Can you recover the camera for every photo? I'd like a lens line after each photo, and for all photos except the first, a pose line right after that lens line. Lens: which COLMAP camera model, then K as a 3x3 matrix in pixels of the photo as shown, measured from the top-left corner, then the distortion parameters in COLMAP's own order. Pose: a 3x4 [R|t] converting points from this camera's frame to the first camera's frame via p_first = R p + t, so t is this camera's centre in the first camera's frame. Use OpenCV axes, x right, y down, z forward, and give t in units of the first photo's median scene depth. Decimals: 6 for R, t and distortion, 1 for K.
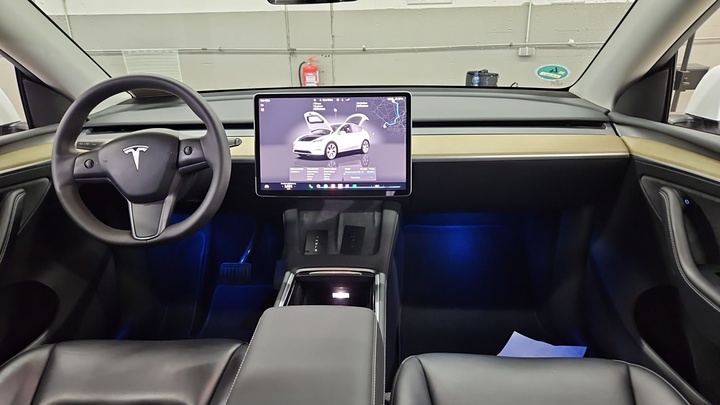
lens RADIAL K [[467.9, 0, 360.0], [0, 467.9, 202.5], [0, 0, 1]] dist [-0.001606, 0.002181]
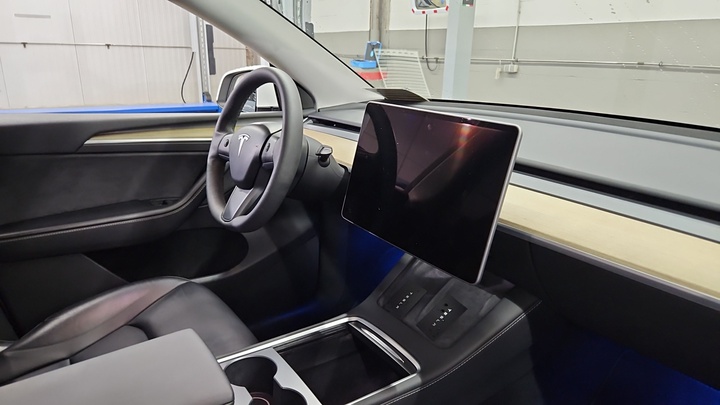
lens RADIAL K [[467.9, 0, 360.0], [0, 467.9, 202.5], [0, 0, 1]] dist [-0.001606, 0.002181]
pose [[0.579451, 0.277768, -0.766213, 0.413771], [-0.295884, 0.947683, 0.119791, -0.135450], [0.759401, 0.157297, 0.631322, 0.391517]]
